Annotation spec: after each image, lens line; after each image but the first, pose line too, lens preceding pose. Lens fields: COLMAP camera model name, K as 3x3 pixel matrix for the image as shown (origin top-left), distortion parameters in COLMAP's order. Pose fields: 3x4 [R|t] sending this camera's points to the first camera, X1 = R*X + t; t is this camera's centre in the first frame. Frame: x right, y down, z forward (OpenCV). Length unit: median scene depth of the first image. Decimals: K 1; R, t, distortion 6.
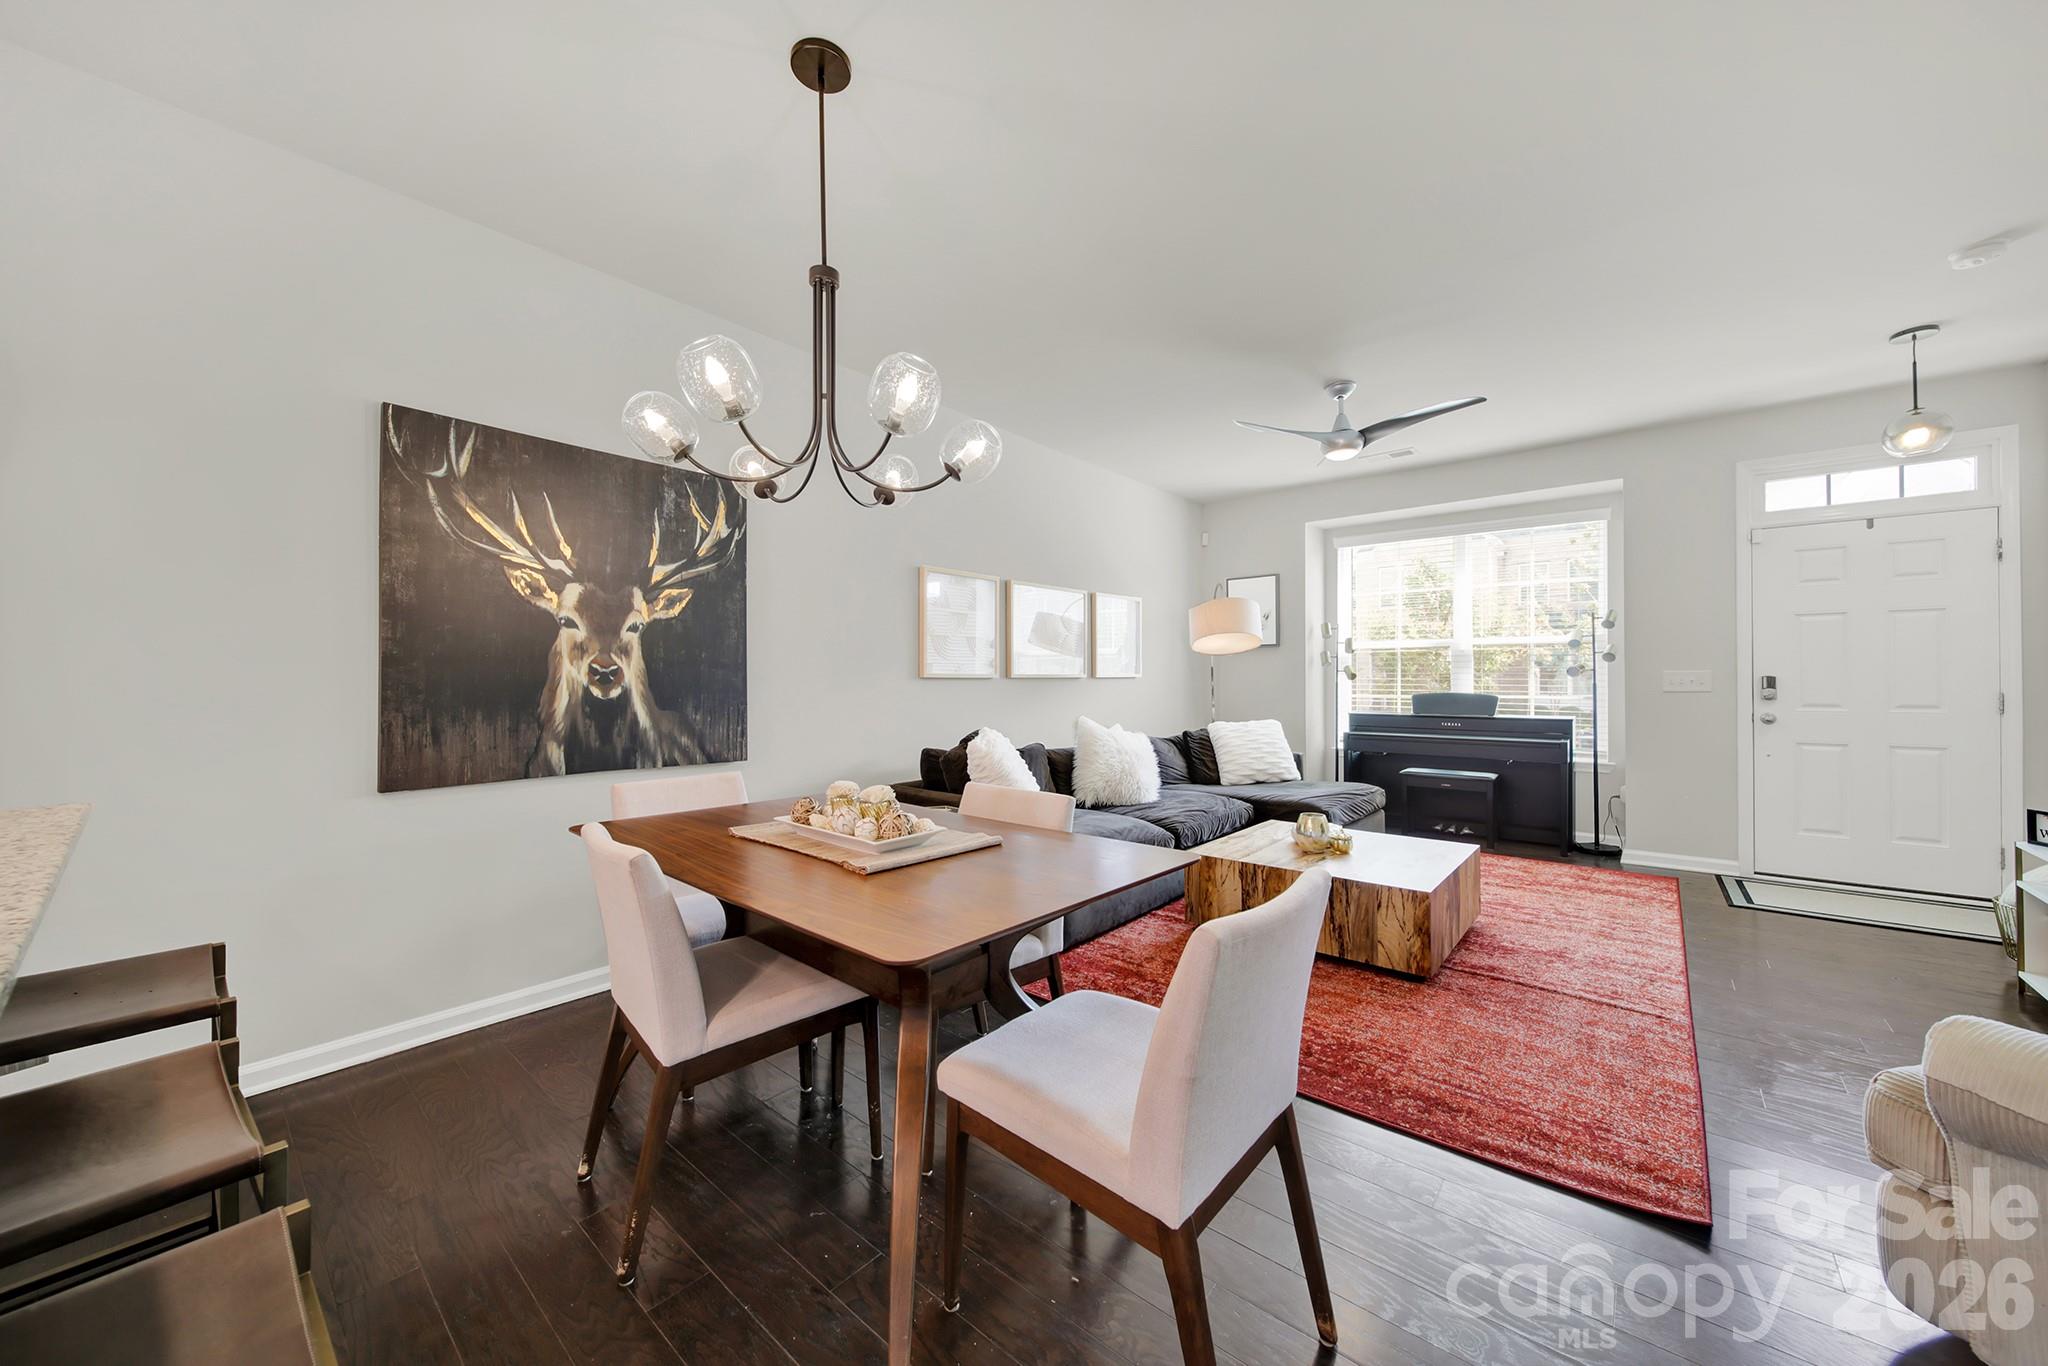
lens RADIAL K [[728.6, 0, 1015.1], [0, 728.6, 684.3], [0, 0, 1]] dist [-0.006524, -0.000469]
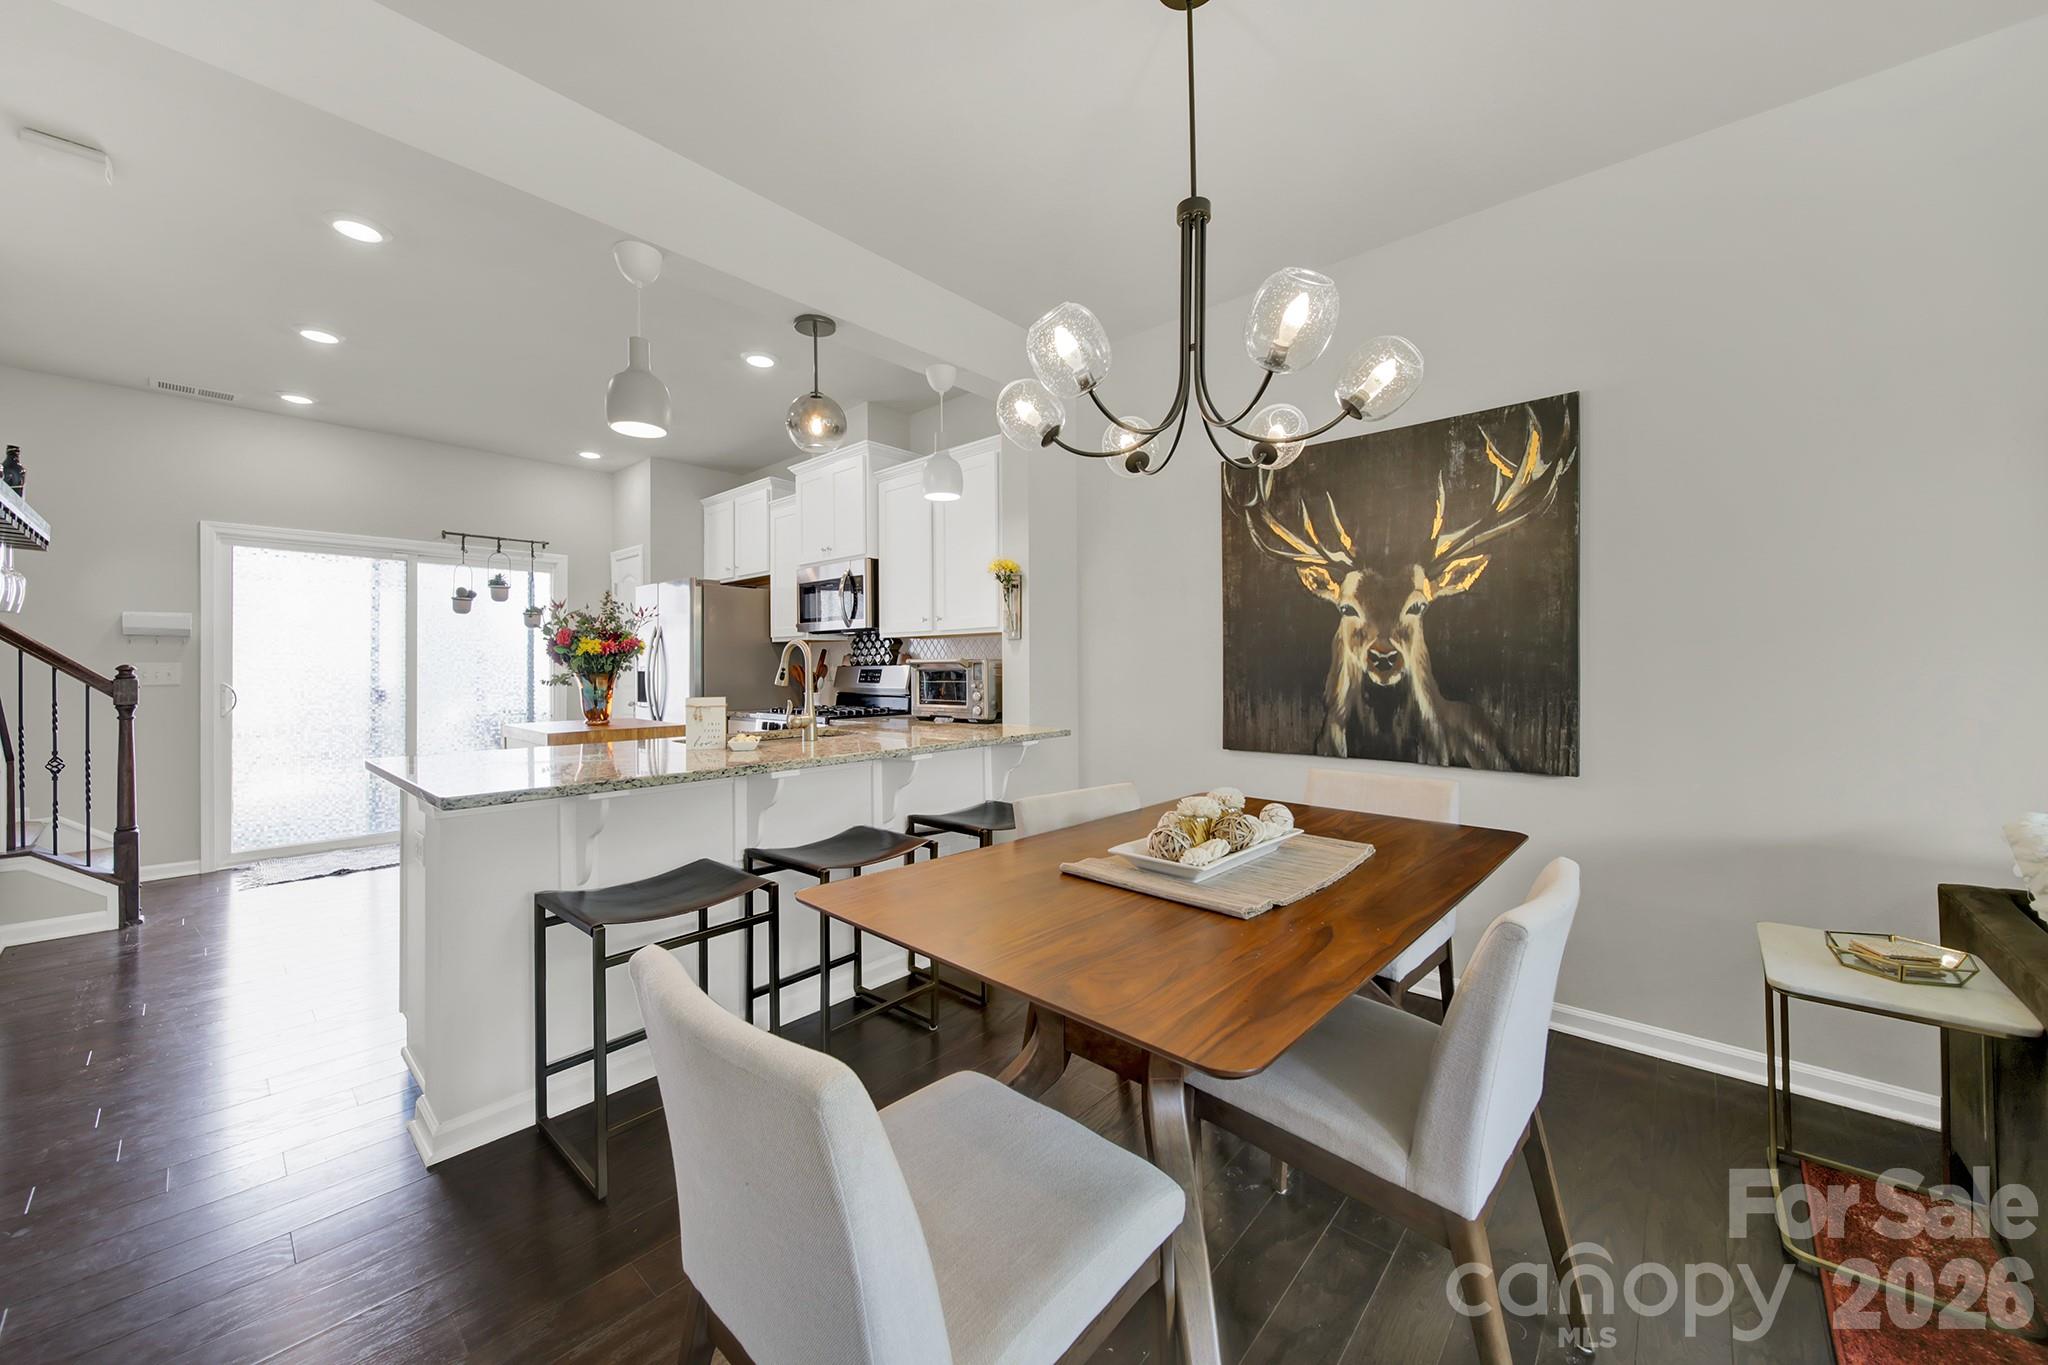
lens RADIAL K [[728.6, 0, 1038.0], [0, 728.6, 662.0], [0, 0, 1]] dist [-0.006524, -0.000469]
pose [[-0.004587, -0.002375, -0.999987, 0.403714], [0.001107, 0.999997, -0.002380, -0.009380], [0.999989, -0.001117, -0.004584, 0.538354]]
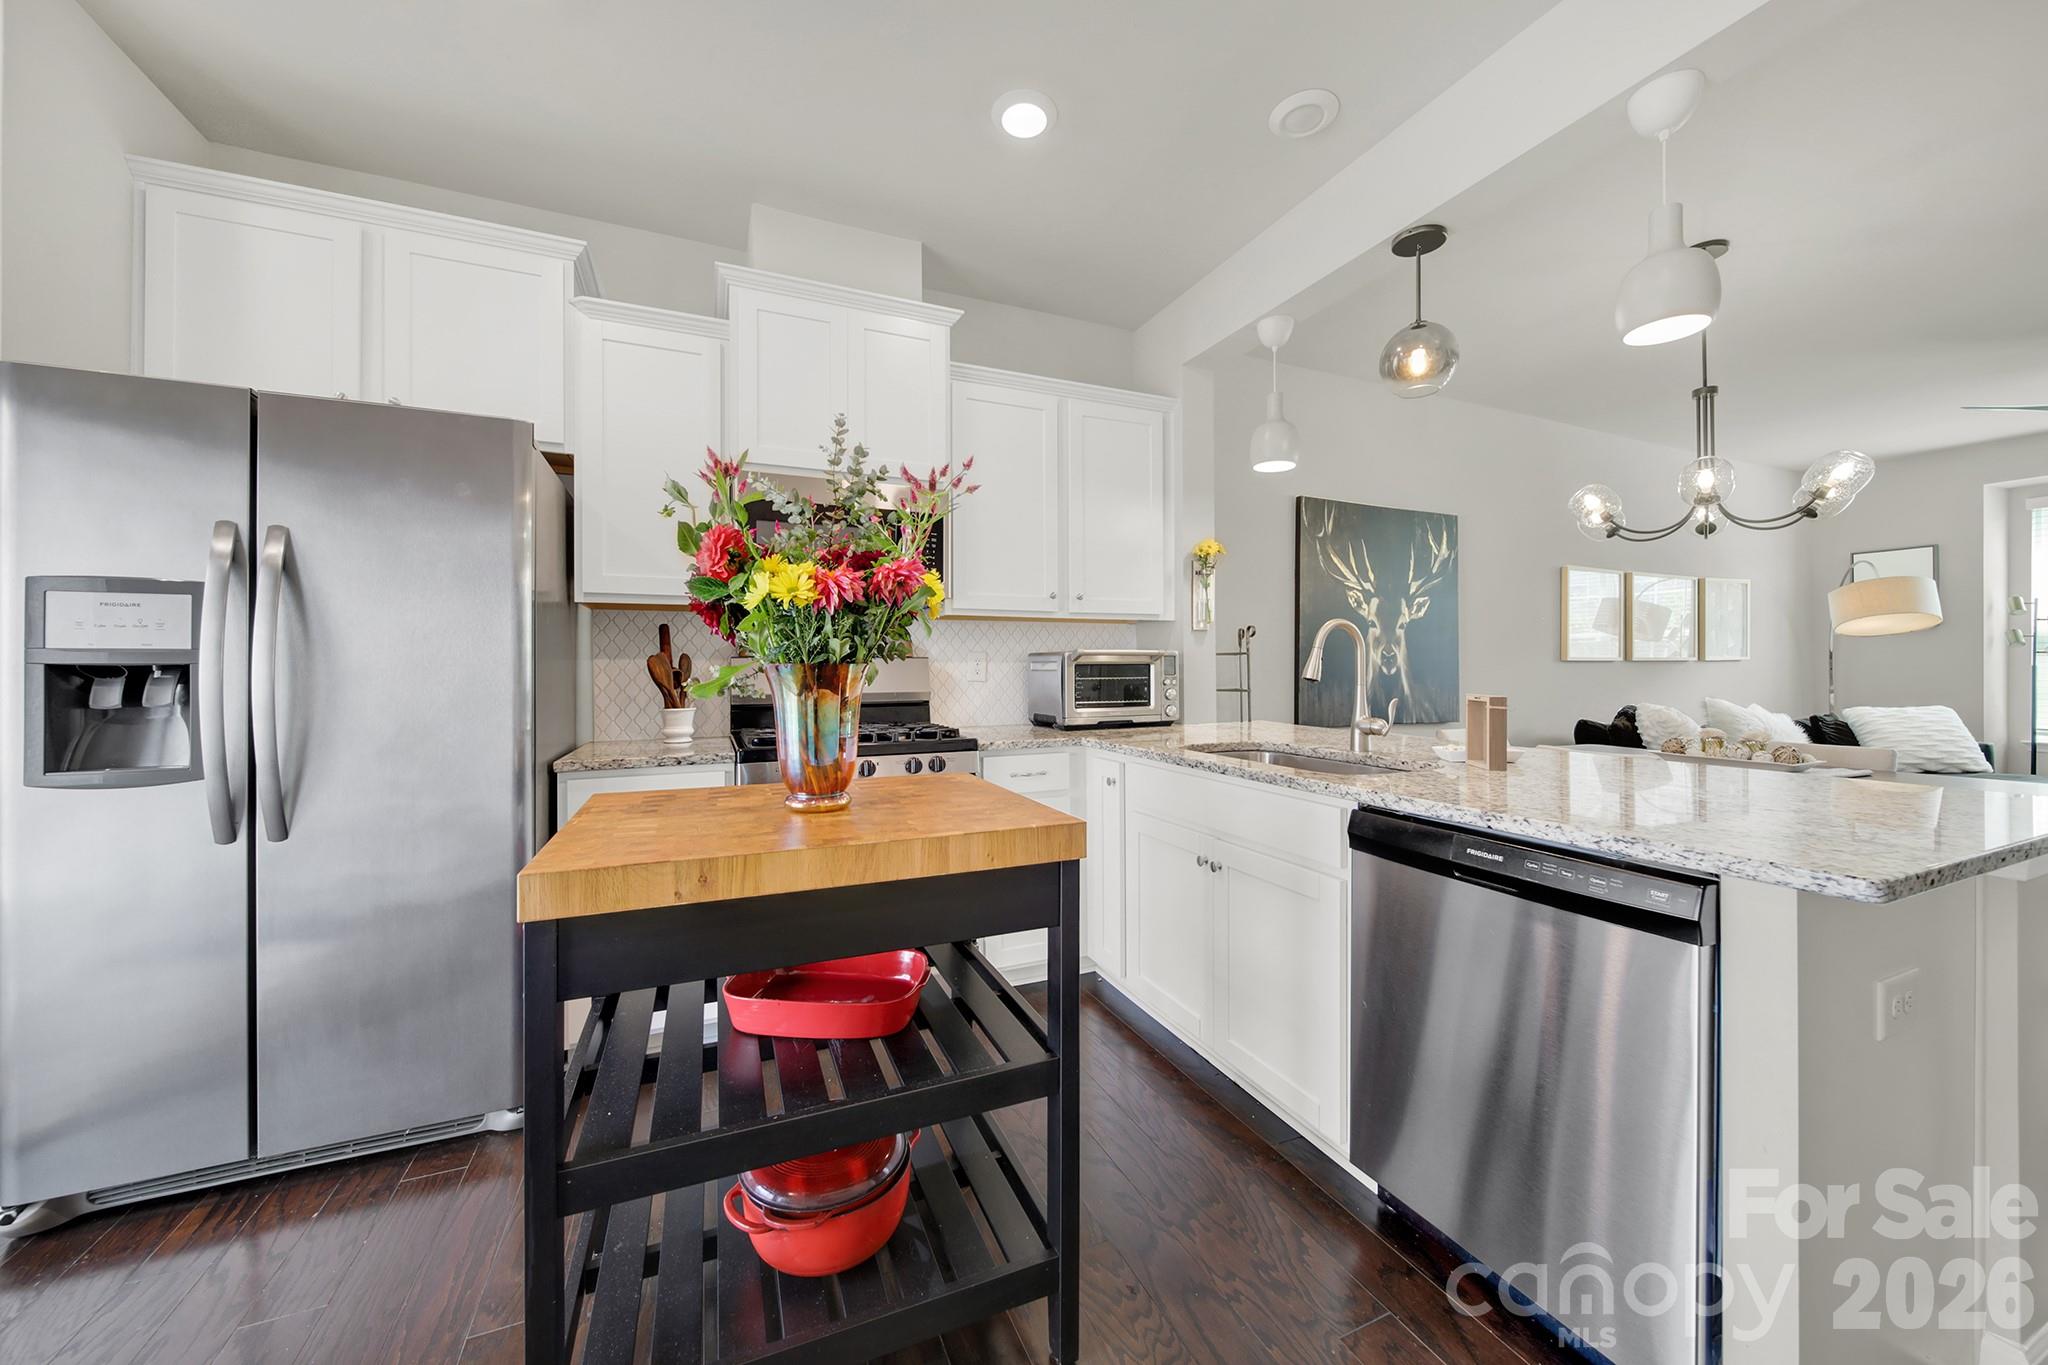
lens RADIAL K [[728.6, 0, 1009.1], [0, 728.6, 664.5], [0, 0, 1]] dist [-0.006524, -0.000469]
pose [[0.898134, -0.000926, -0.439721, -0.601308], [-0.002042, 0.999978, -0.006277, 0.009808], [0.439717, 0.006536, 0.898113, -0.655565]]
